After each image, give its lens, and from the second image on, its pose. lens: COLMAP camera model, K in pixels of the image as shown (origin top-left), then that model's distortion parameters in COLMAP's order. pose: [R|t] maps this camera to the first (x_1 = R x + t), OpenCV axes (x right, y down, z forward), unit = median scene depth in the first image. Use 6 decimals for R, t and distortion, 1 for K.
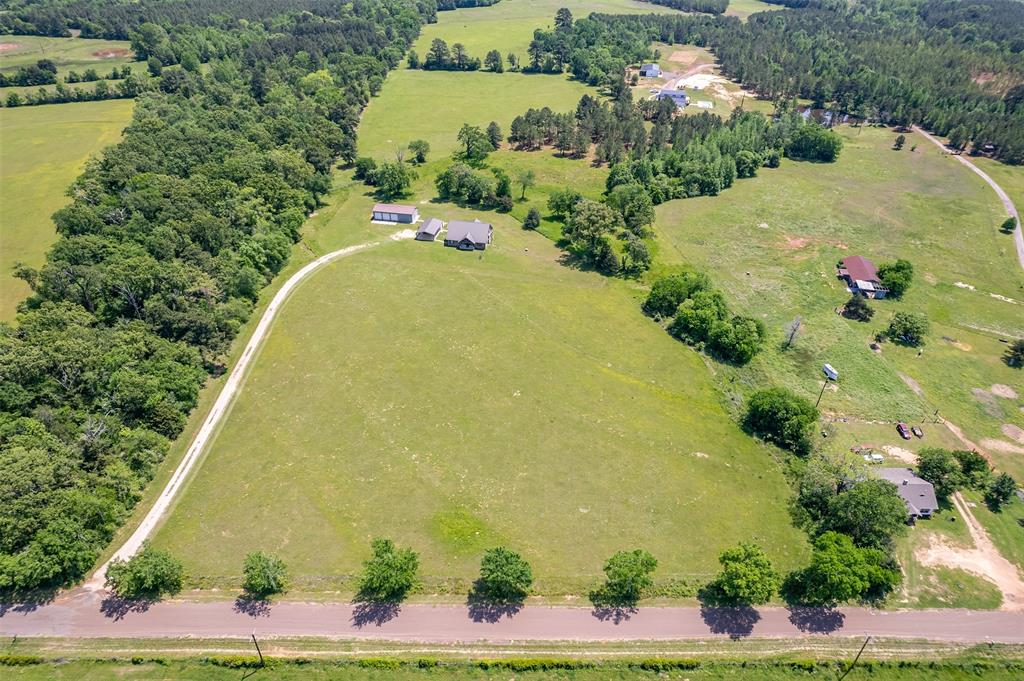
lens RADIAL K [[654.2, 0, 512.0], [0, 654.2, 340.5], [0, 0, 1]] dist [-0.079177, 0.071643]
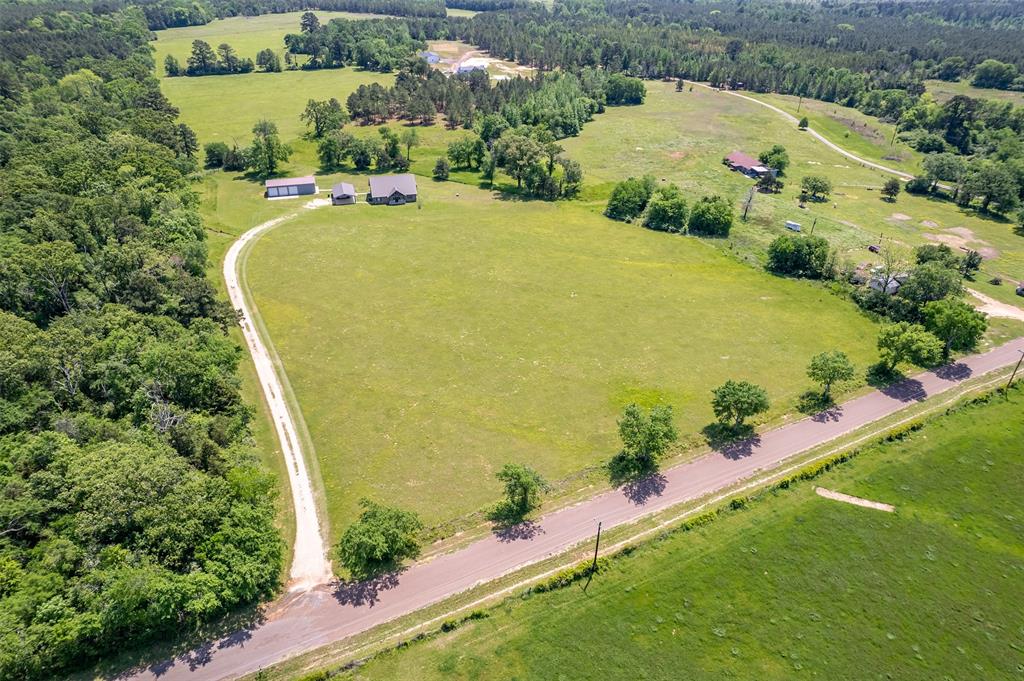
lens RADIAL K [[654.2, 0, 512.0], [0, 654.2, 340.5], [0, 0, 1]] dist [-0.079177, 0.071643]
pose [[0.892661, -0.232663, 0.386037, -0.411176], [0.251736, 0.967795, 0.001180, 0.109957], [-0.373879, 0.096126, 0.922483, 0.138825]]
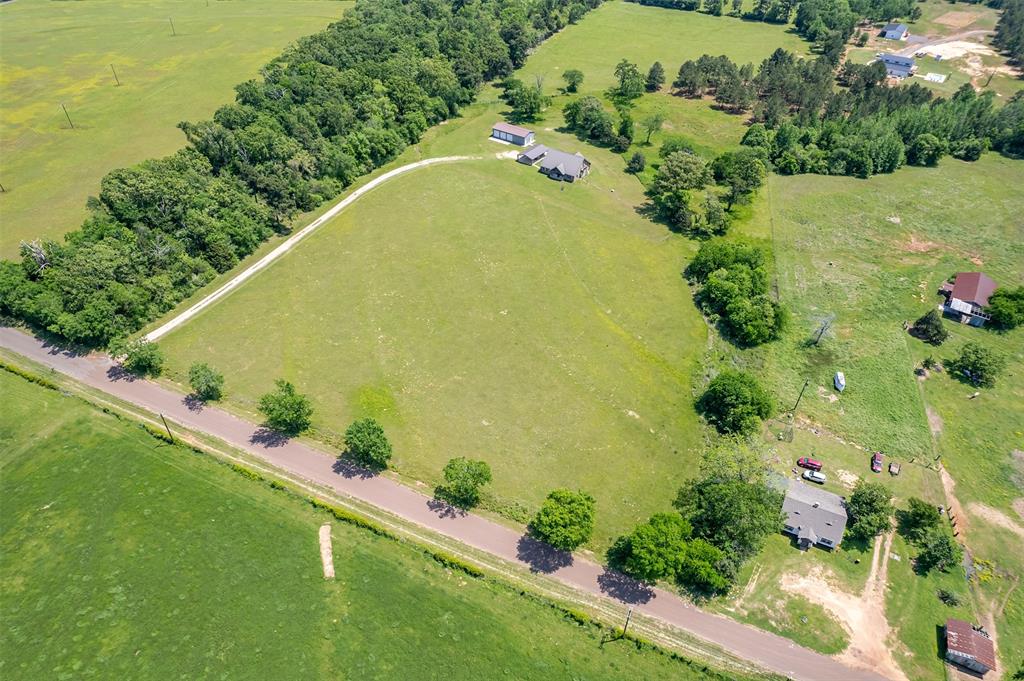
lens RADIAL K [[654.2, 0, 512.0], [0, 654.2, 340.5], [0, 0, 1]] dist [-0.079177, 0.071643]
pose [[0.909910, 0.265953, -0.318329, 0.327303], [-0.238927, 0.963355, 0.121902, -0.005231], [0.339084, -0.034863, 0.940110, 0.015774]]
